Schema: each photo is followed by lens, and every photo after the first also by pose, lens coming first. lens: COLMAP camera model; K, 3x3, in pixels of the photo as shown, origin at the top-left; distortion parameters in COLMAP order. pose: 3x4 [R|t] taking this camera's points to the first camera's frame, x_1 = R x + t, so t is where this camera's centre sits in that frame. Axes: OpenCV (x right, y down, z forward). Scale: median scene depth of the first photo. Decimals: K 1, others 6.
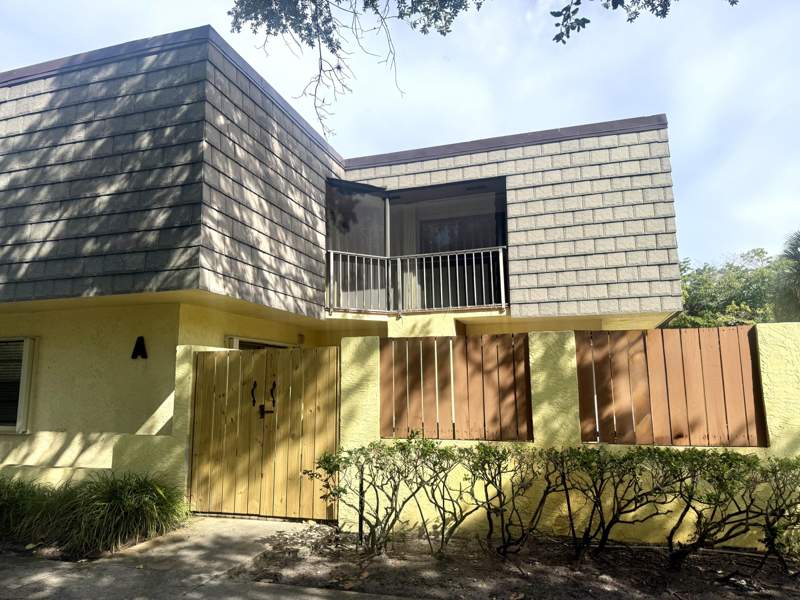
lens RADIAL K [[552.0, 0, 399.0], [0, 552.0, 299.1], [0, 0, 1]] dist [0.009333, 0.000779]
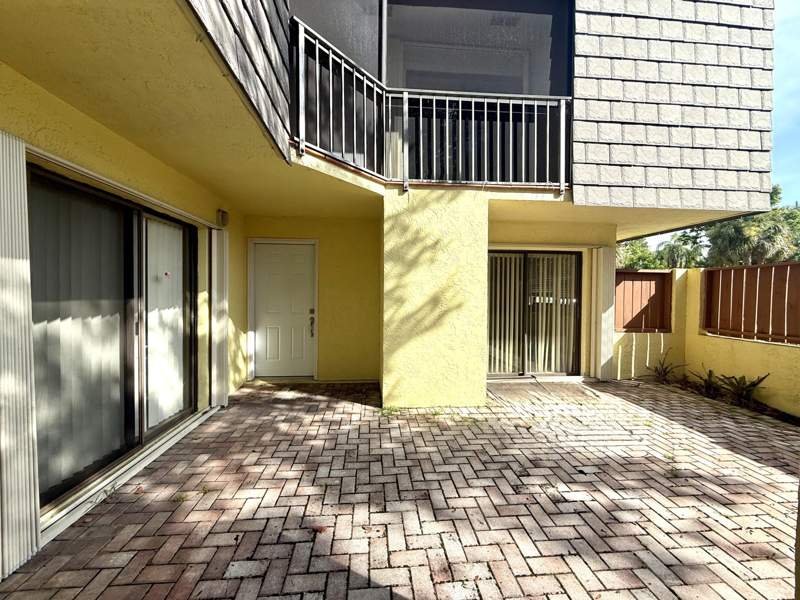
lens RADIAL K [[322.8, 0, 396.4], [0, 322.8, 299.7], [0, 0, 1]] dist [0.001260, -0.000412]
pose [[0.920473, 0.006259, 0.390755, -0.159535], [-0.073771, 0.984679, 0.158004, 0.103315], [-0.383779, -0.174265, 0.906832, 0.686240]]
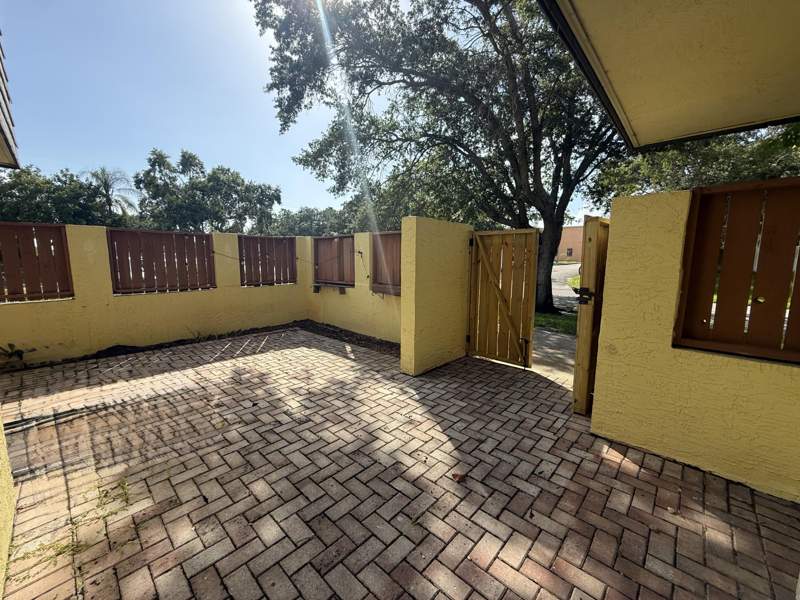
lens RADIAL K [[322.8, 0, 392.5], [0, 322.8, 298.9], [0, 0, 1]] dist [0.001260, -0.000412]
pose [[-0.904831, -0.053168, 0.422439, -0.169746], [-0.065326, 0.997761, -0.014345, 0.159088], [-0.420730, -0.040576, -0.906278, 1.055452]]
